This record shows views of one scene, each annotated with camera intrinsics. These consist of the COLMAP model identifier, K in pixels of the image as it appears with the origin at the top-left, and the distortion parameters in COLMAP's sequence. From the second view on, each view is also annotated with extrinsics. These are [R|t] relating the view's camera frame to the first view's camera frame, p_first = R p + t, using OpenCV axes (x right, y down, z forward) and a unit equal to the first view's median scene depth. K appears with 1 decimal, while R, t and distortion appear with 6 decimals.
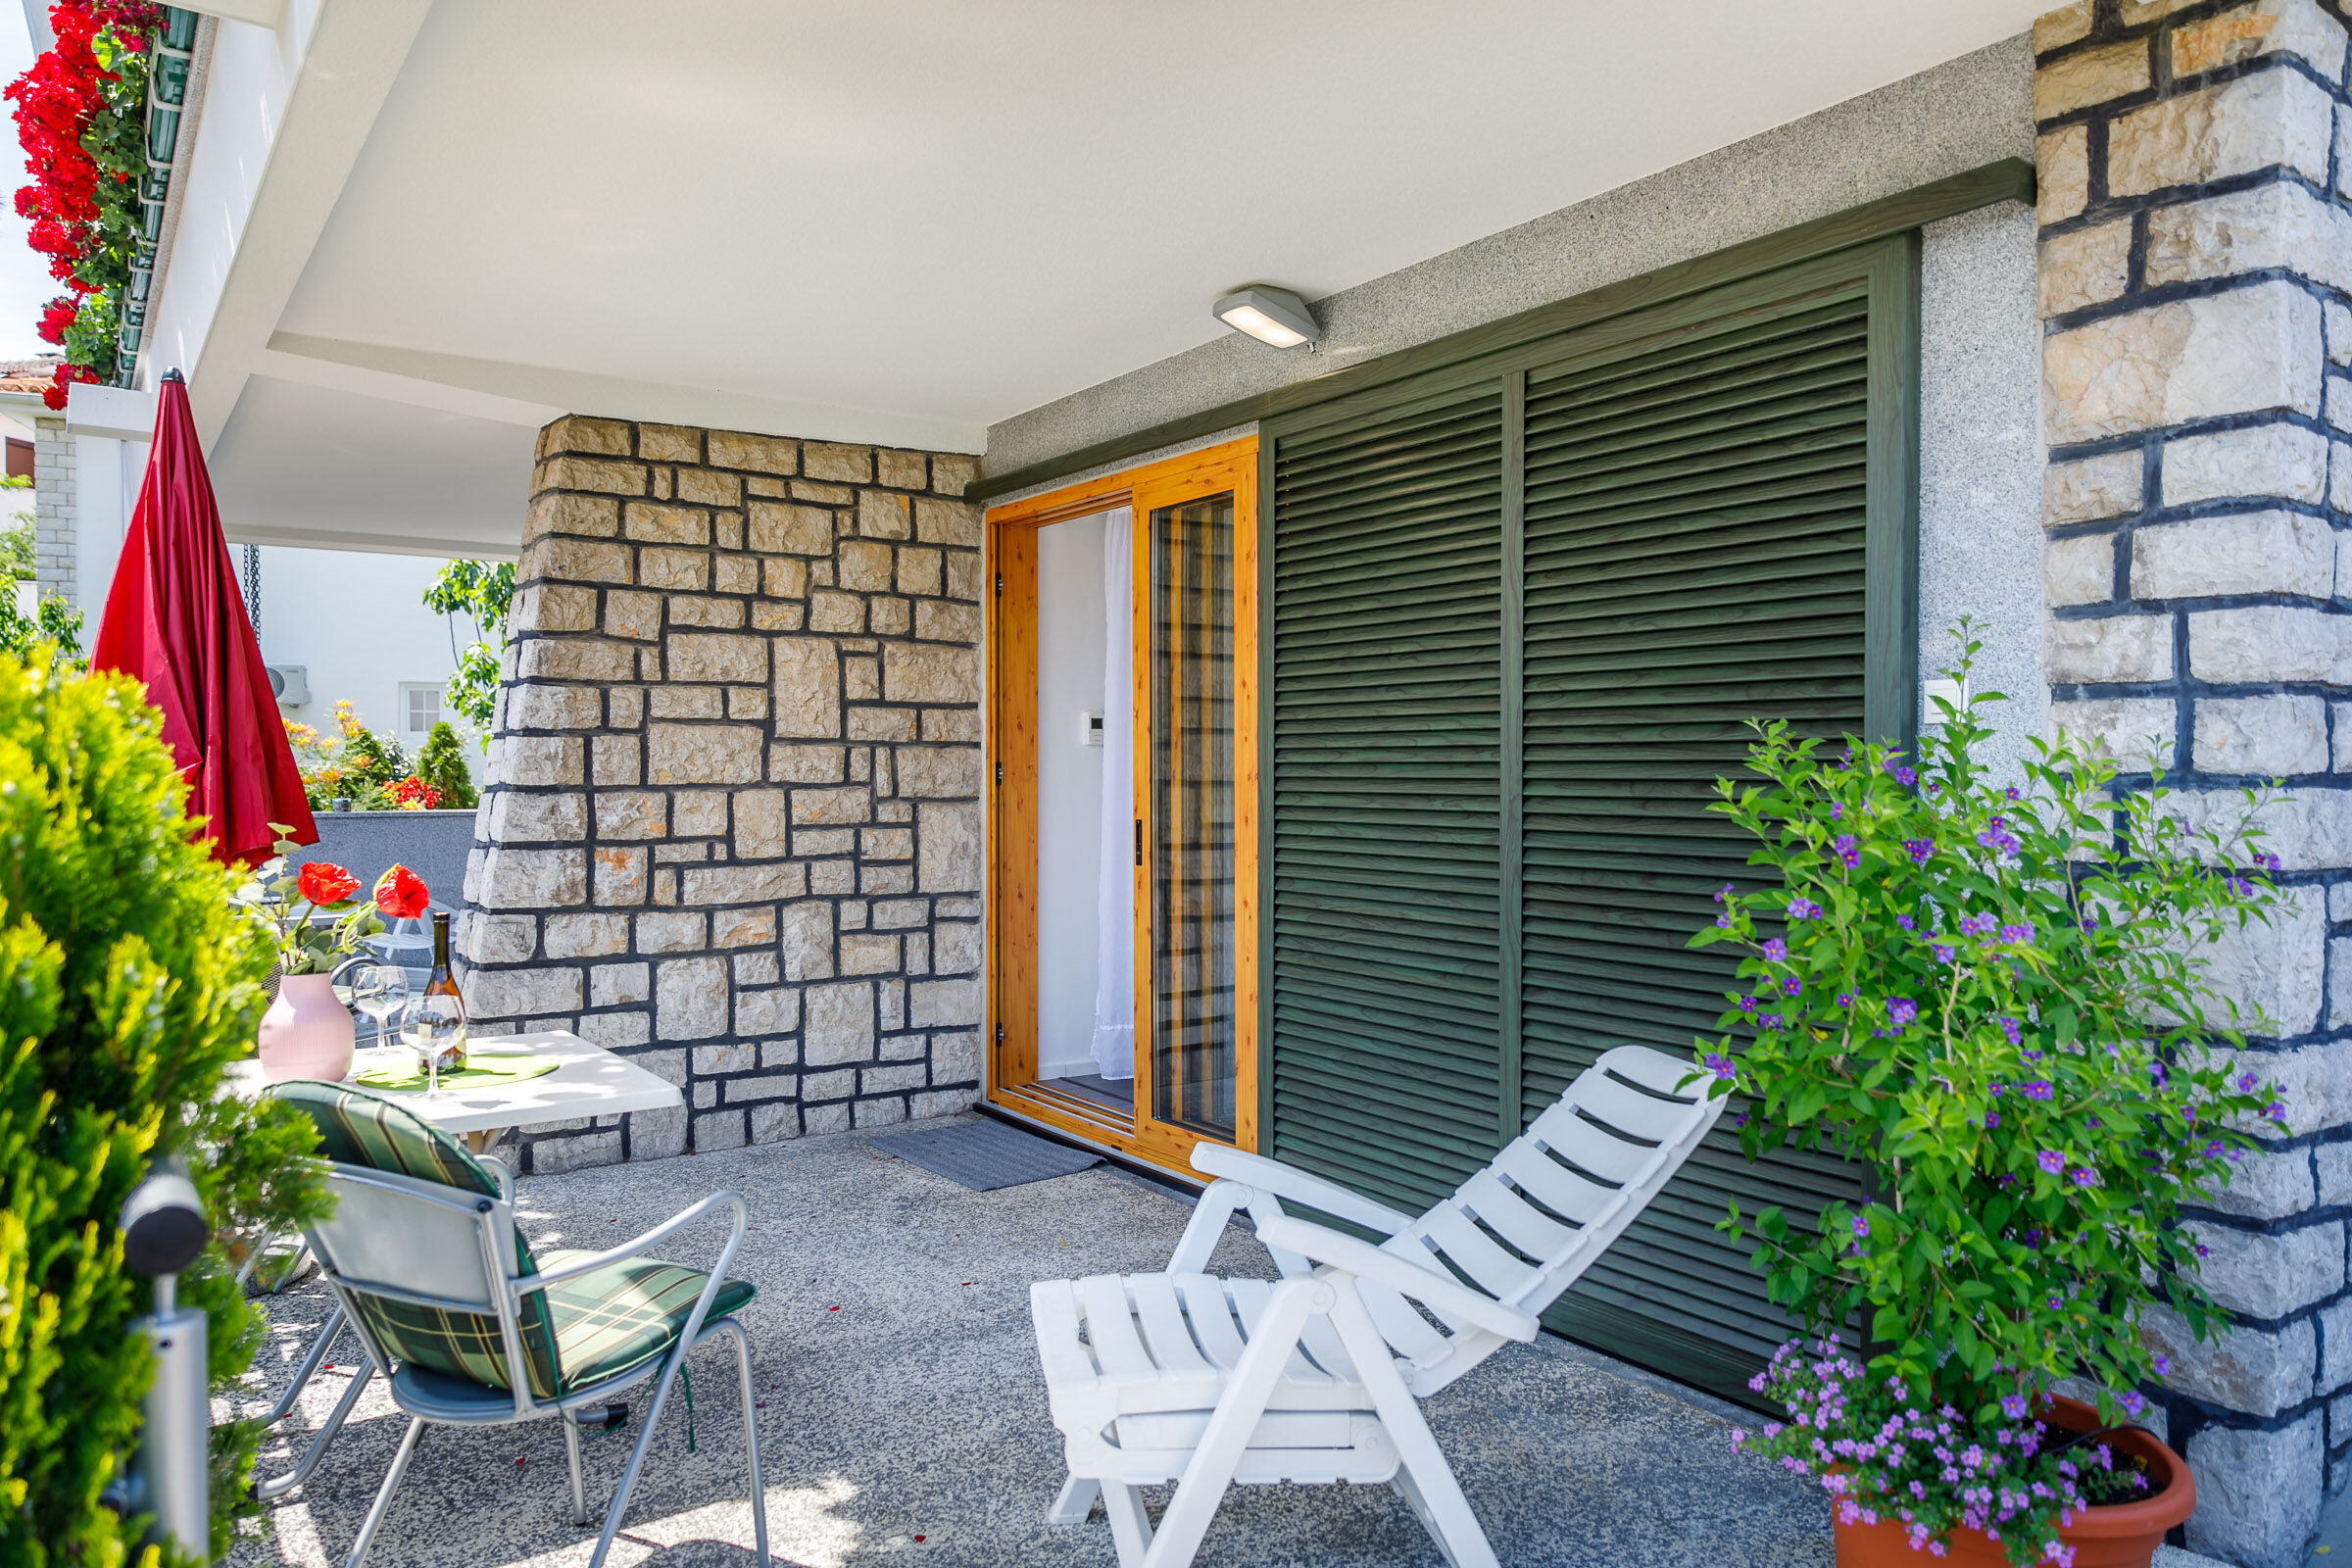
lens RADIAL K [[1605.8, 0, 1181.1], [0, 1605.8, 786.9], [0, 0, 1]] dist [0.005265, -0.001051]
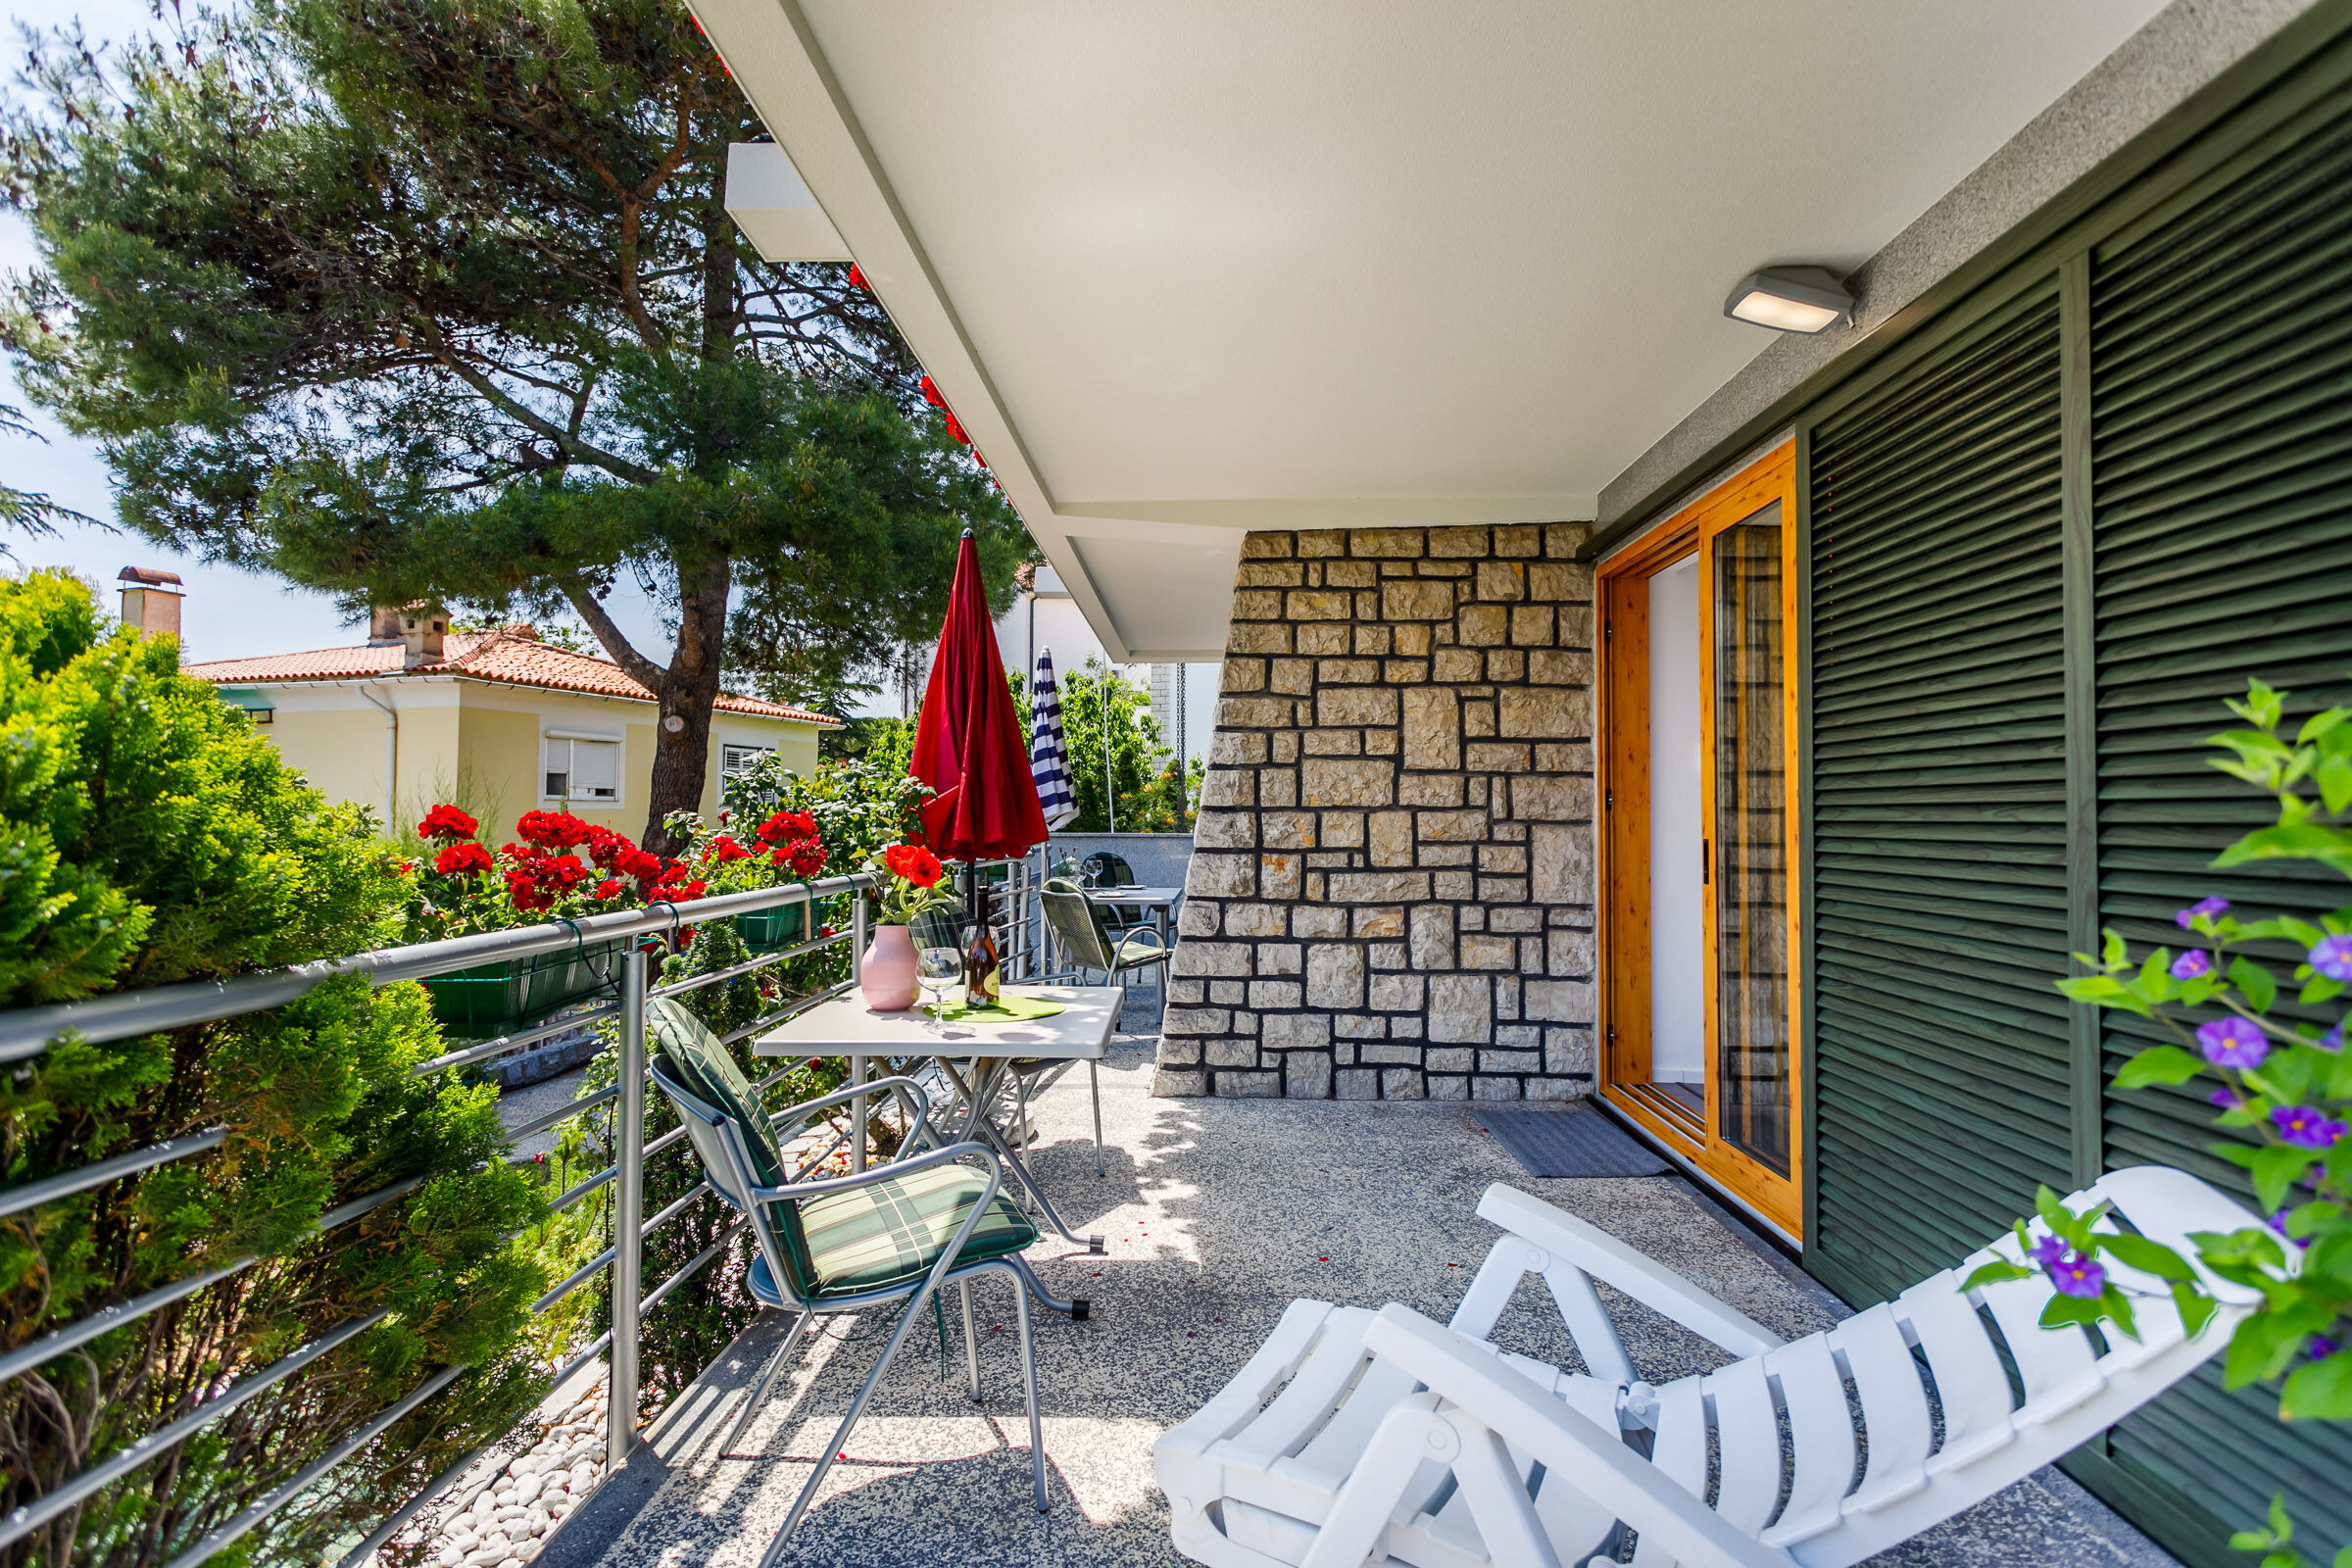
lens RADIAL K [[1114.7, 0, 1164.9], [0, 1114.7, 784.8], [0, 0, 1]] dist [-0.000986, 0.002046]
pose [[0.789272, -0.013216, -0.613902, 0.129570], [-0.013247, 0.999169, -0.038541, 0.016721], [0.613901, 0.038551, 0.788441, 0.215739]]
